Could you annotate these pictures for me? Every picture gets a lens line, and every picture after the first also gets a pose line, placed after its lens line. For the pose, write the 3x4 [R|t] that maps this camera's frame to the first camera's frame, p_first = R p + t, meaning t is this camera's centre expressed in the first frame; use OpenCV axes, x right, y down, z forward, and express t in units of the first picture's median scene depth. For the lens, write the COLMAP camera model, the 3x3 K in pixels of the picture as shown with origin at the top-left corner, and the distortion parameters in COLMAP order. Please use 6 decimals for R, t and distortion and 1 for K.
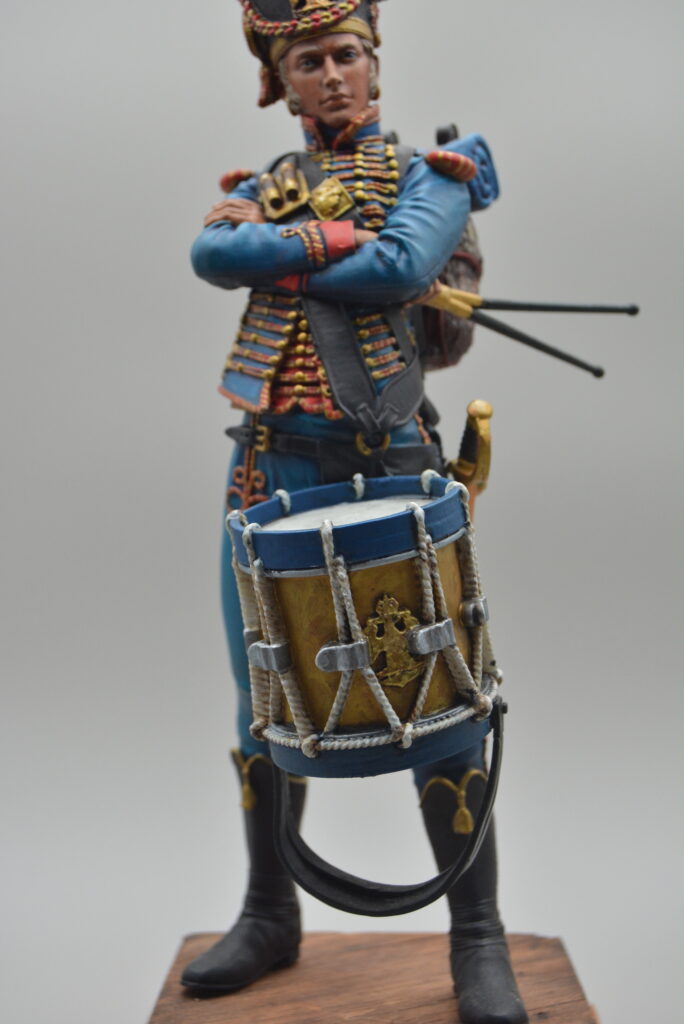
lens RADIAL K [[1872.1, 0, 337.9], [0, 1872.1, 508.4], [0, 0, 1]] dist [-0.023648, 0.000000]
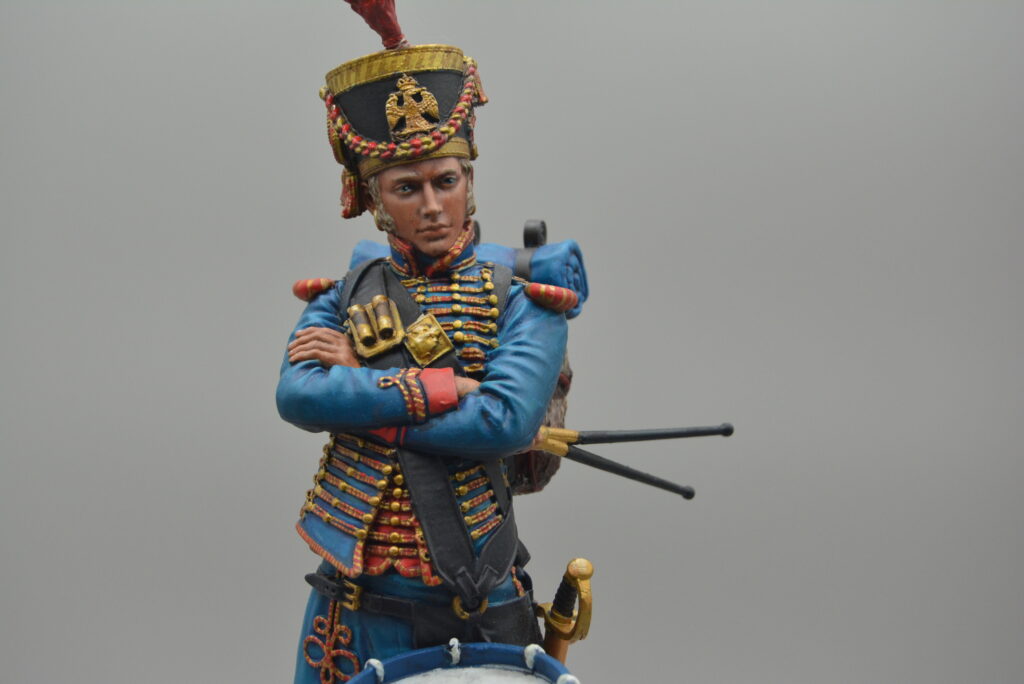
lens RADIAL K [[2329.6, 0, 517.8], [0, 2329.6, 348.7], [0, 0, 1]] dist [0.007421, 0.000000]
pose [[0.989144, 0.017466, 0.145911, -0.129944], [-0.027177, 0.997526, 0.064829, -0.238443], [-0.144417, -0.068091, 0.987171, -0.160765]]
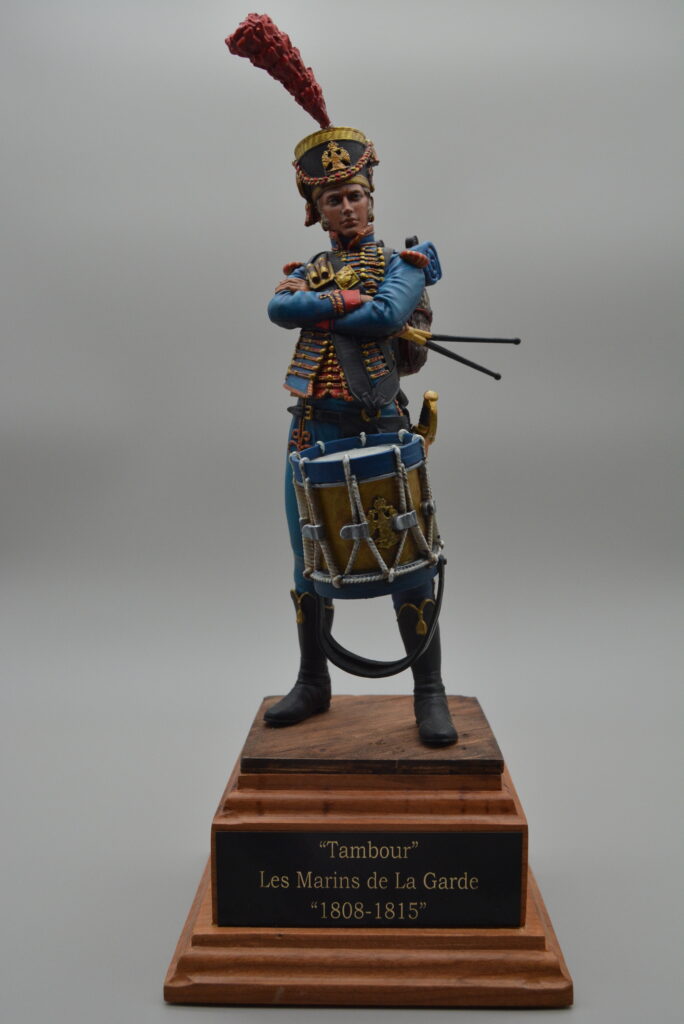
lens RADIAL K [[1119.4, 0, 347.0], [0, 1119.4, 517.0], [0, 0, 1]] dist [-0.067333, 0.000000]
pose [[0.999989, -0.003164, 0.003465, -0.007883], [0.003040, 0.999381, 0.035060, 0.024486], [-0.003574, -0.035049, 0.999379, -0.065242]]
